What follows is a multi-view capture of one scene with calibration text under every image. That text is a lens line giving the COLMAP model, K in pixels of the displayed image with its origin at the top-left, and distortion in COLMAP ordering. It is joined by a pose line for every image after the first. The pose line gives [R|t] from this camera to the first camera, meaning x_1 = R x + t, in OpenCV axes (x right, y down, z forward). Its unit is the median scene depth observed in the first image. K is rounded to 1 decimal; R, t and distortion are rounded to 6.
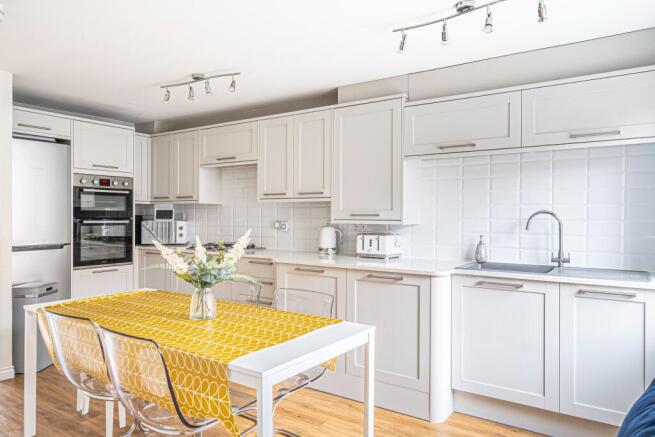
lens RADIAL K [[444.9, 0, 330.3], [0, 444.9, 218.3], [0, 0, 1]] dist [0.025510, 0.000182]
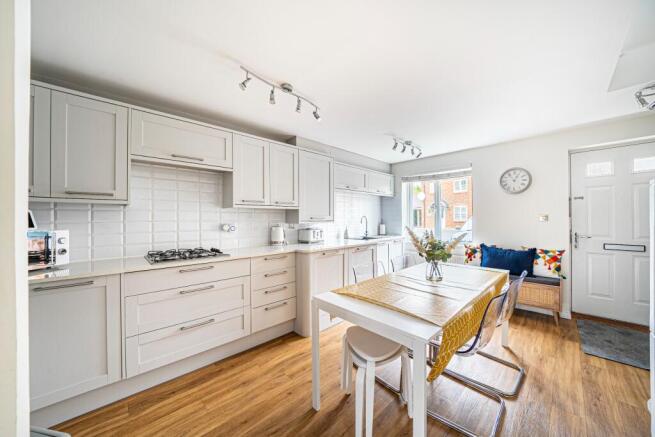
lens RADIAL K [[224.9, 0, 330.4], [0, 224.9, 217.5], [0, 0, 1]] dist [-0.005516, 0.000188]
pose [[0.208697, -0.013664, 0.977885, -0.782117], [0.002087, 0.999906, 0.013526, -0.021507], [-0.977978, -0.000782, 0.208706, 0.778661]]
